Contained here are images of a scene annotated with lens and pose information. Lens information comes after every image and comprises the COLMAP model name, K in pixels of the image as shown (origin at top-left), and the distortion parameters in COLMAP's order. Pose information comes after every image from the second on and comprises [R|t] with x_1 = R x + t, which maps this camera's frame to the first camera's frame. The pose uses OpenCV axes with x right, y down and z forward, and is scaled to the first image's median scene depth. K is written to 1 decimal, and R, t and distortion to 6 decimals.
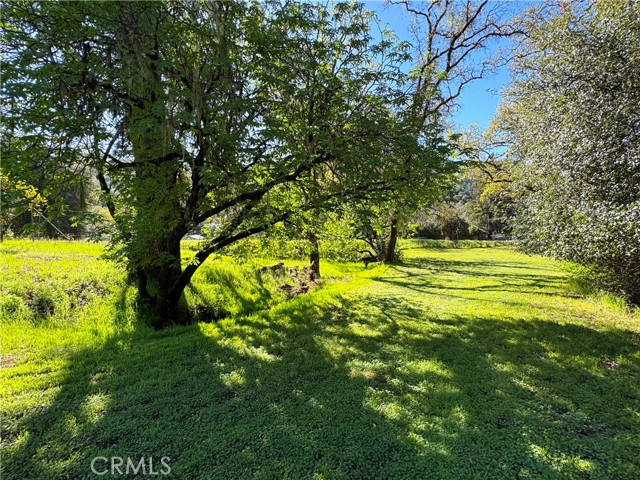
lens RADIAL K [[309.5, 0, 319.3], [0, 309.5, 237.4], [0, 0, 1]] dist [-0.002197, 0.000210]
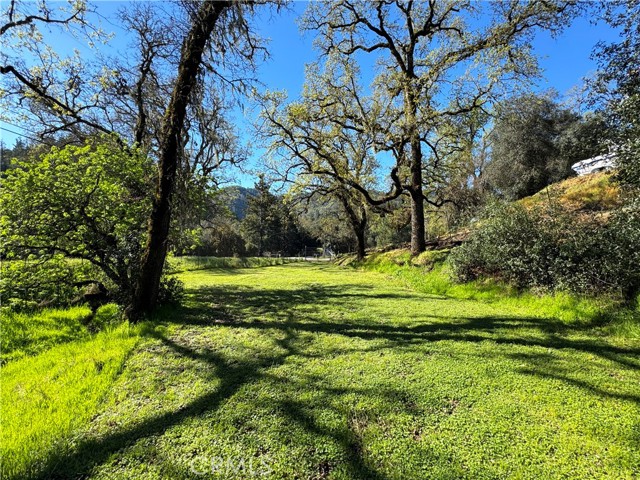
lens RADIAL K [[309.5, 0, 318.5], [0, 309.5, 239.2], [0, 0, 1]] dist [-0.002197, 0.000210]
pose [[0.757776, 0.026738, 0.651966, 0.098579], [0.008218, 0.998690, -0.050510, 0.006091], [-0.652463, 0.043633, 0.756564, 0.402394]]
